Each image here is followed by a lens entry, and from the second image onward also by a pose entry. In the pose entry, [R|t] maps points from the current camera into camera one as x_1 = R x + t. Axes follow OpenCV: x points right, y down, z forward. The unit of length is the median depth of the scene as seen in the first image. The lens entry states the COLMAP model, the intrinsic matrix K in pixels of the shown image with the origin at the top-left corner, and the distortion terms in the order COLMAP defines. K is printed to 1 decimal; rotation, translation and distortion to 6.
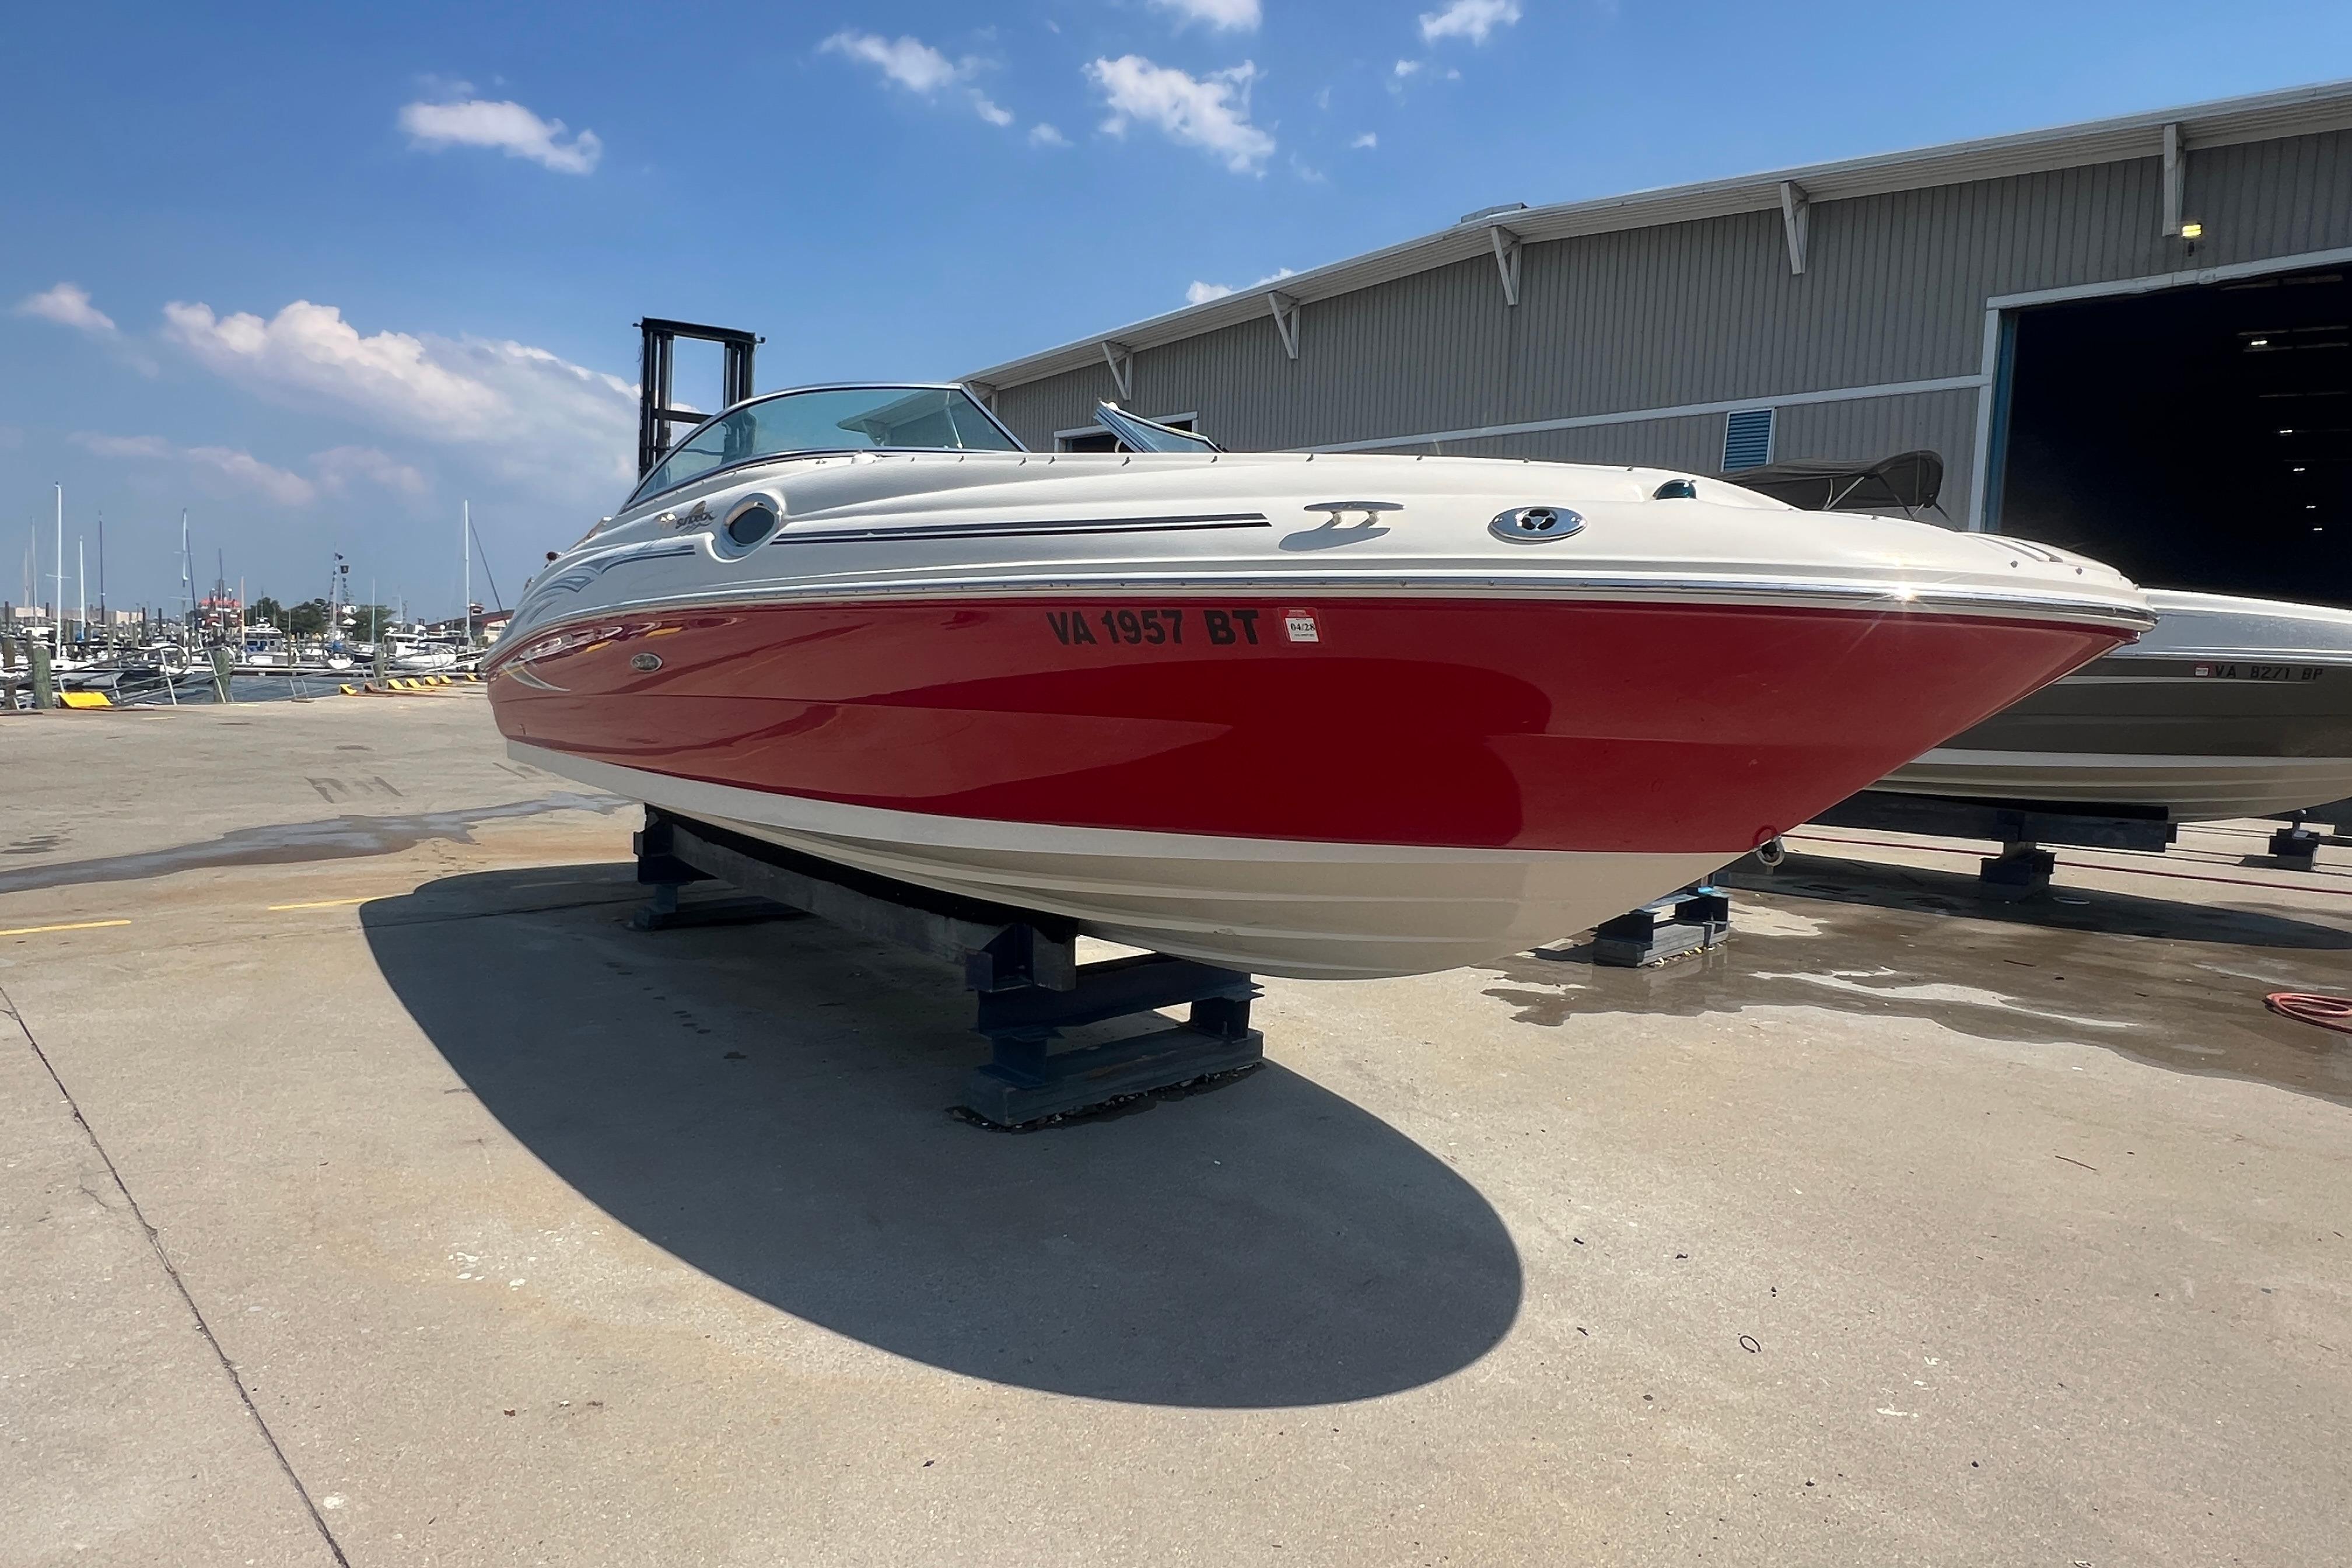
lens RADIAL K [[1307.1, 0, 1176.2], [0, 1307.1, 761.5], [0, 0, 1]] dist [-0.006568, 0.002225]
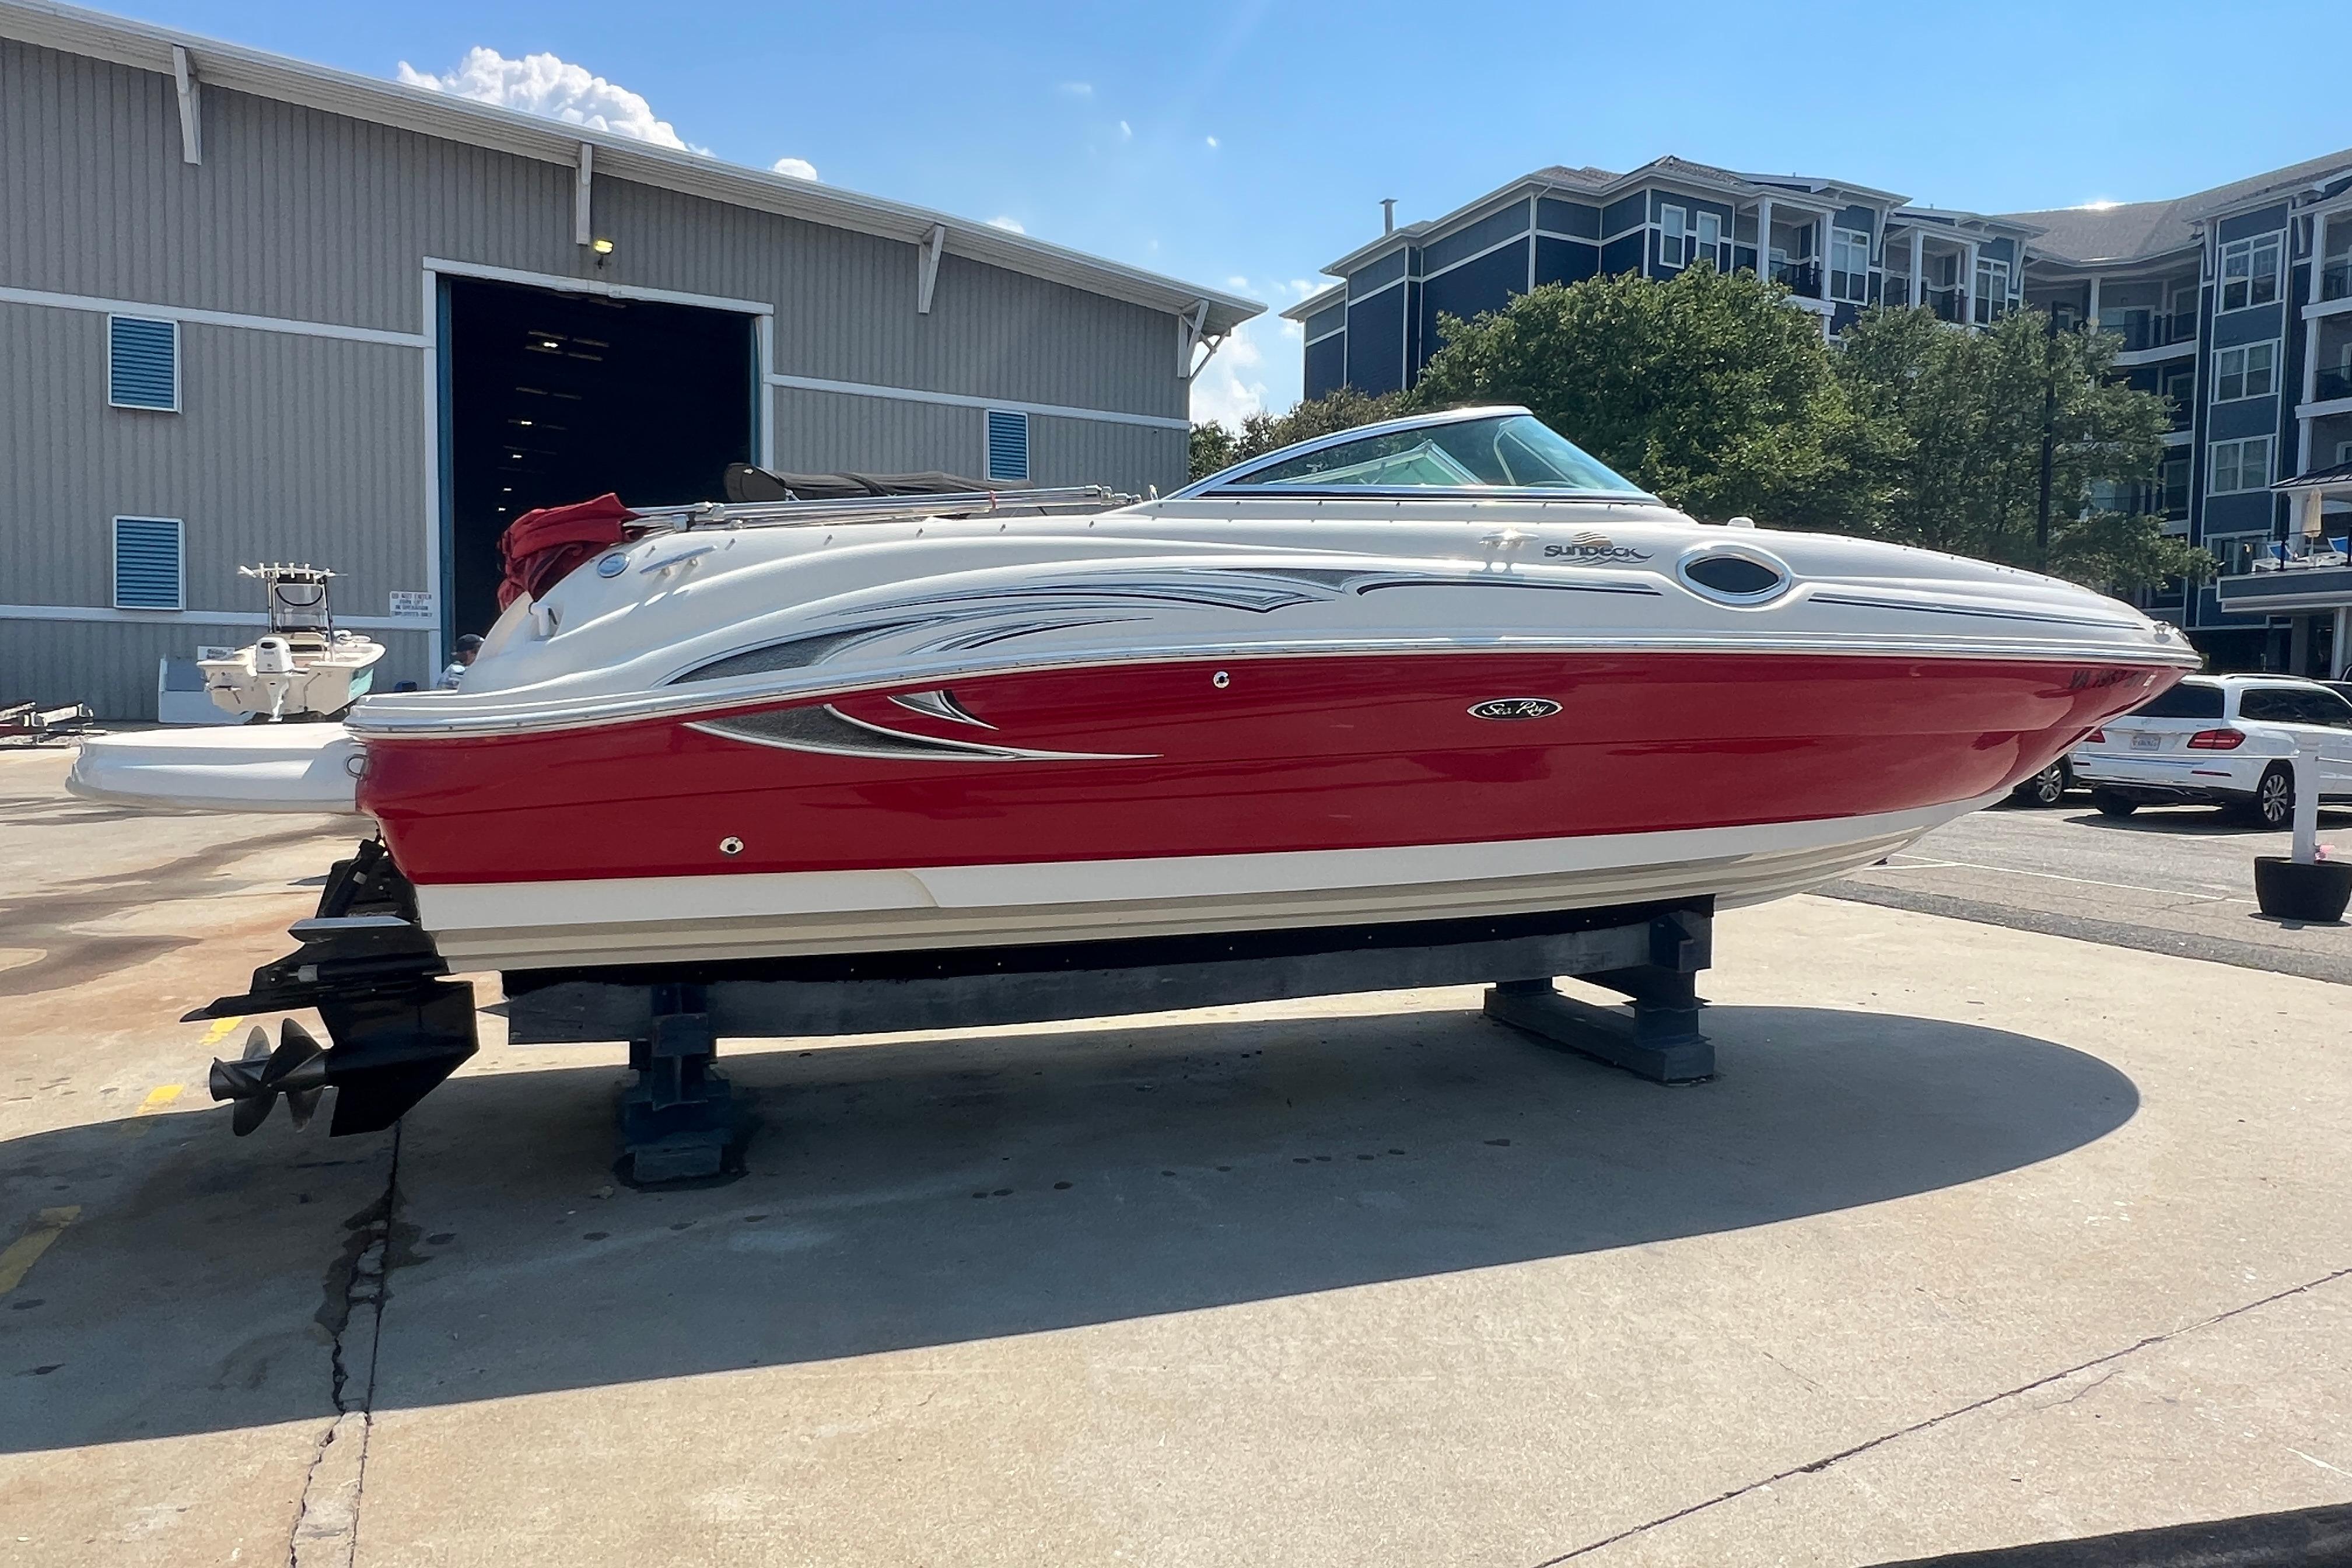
lens RADIAL K [[1410.3, 0, 1176.3], [0, 1410.3, 765.8], [0, 0, 1]] dist [-0.003155, -0.000992]
pose [[0.336210, -0.087212, 0.937740, -1.039849], [0.064052, 0.995515, 0.069620, -0.090765], [-0.939606, 0.036657, 0.340288, 0.696507]]
